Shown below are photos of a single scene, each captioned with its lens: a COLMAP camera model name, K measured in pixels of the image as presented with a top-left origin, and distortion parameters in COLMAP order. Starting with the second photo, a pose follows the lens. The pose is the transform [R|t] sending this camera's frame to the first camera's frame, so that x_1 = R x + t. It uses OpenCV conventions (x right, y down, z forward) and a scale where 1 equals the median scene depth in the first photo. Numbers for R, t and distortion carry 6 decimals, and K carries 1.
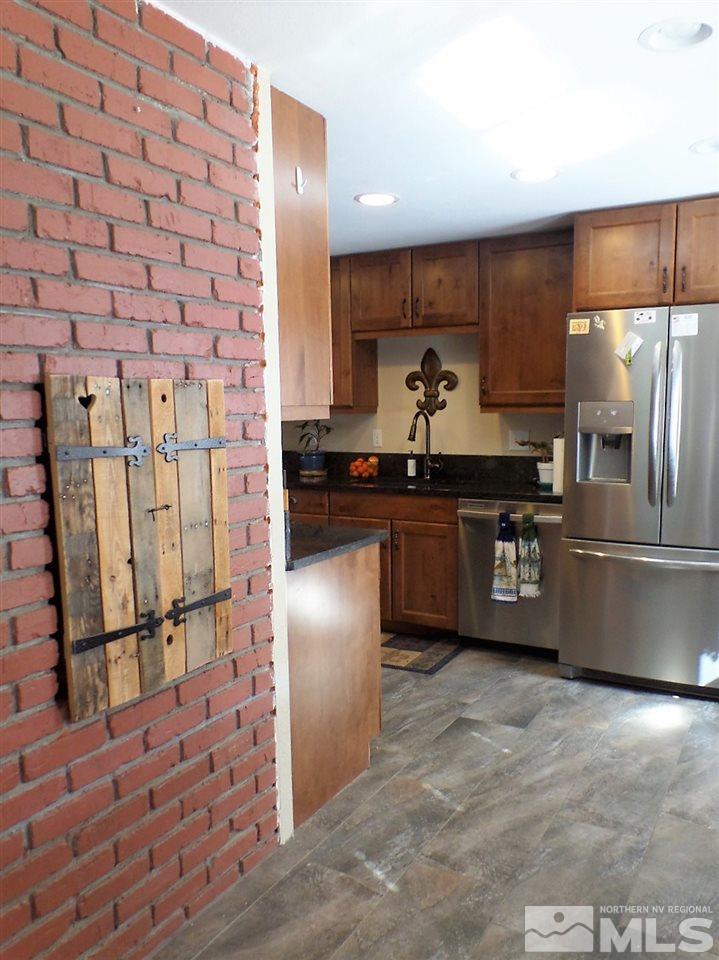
lens RADIAL K [[843.3, 0, 361.8], [0, 843.3, 498.0], [0, 0, 1]] dist [0.082188, 0.001094]
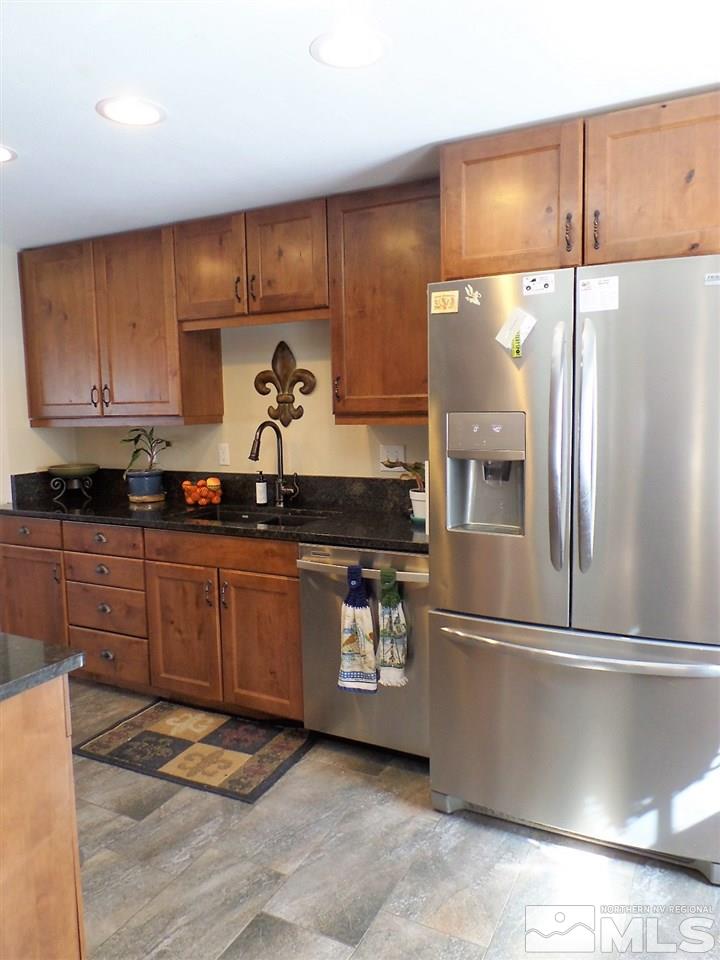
lens RADIAL K [[689.5, 0, 336.9], [0, 689.5, 457.9], [0, 0, 1]] dist [0.036175, 0.001934]
pose [[0.999822, -0.011027, -0.015294, 0.156725], [0.010625, 0.999603, -0.026085, -0.056851], [0.015575, 0.025918, 0.999543, 0.400643]]
